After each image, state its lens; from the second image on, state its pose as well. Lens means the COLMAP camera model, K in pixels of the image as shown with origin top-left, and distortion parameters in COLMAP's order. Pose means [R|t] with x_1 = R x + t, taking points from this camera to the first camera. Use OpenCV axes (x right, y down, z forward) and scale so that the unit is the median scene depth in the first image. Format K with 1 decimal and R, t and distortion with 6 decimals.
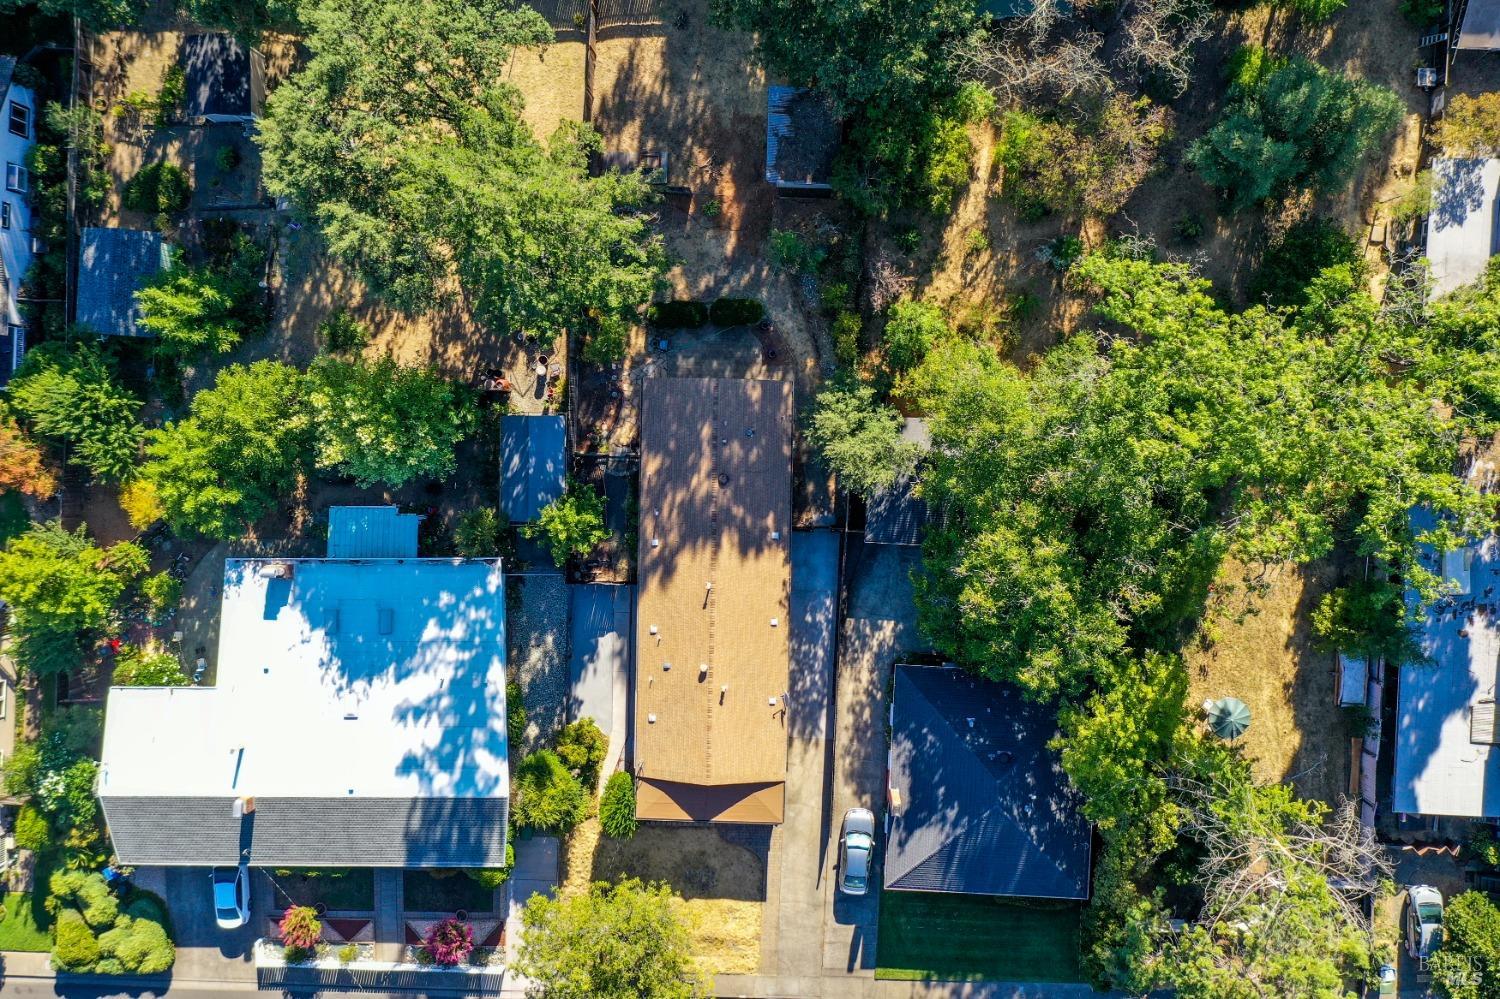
lens RADIAL K [[1200.8, 0, 816.9], [0, 1200.8, 469.9], [0, 0, 1]] dist [0.057264, 0.000722]
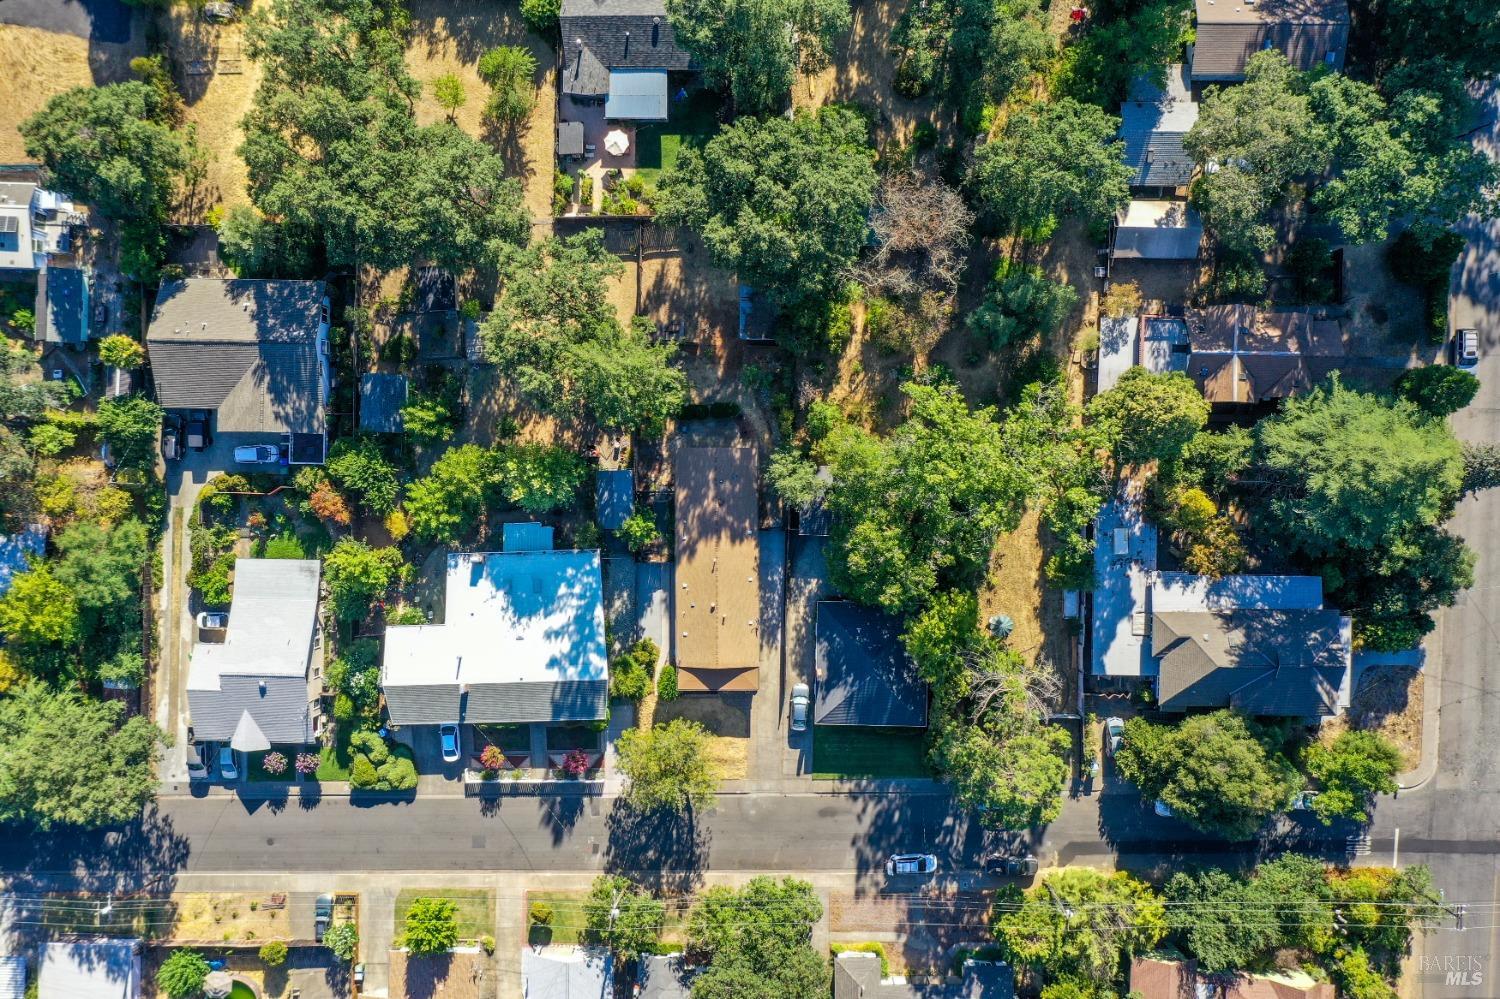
lens RADIAL K [[1176.8, 0, 750.0], [0, 1176.8, 499.5], [0, 0, 1]] dist [-0.003611, -0.003571]
pose [[0.999372, -0.026936, -0.023027, 0.007659], [0.026752, 0.999608, -0.008282, 0.019124], [0.023241, 0.007660, 0.999701, -0.762977]]
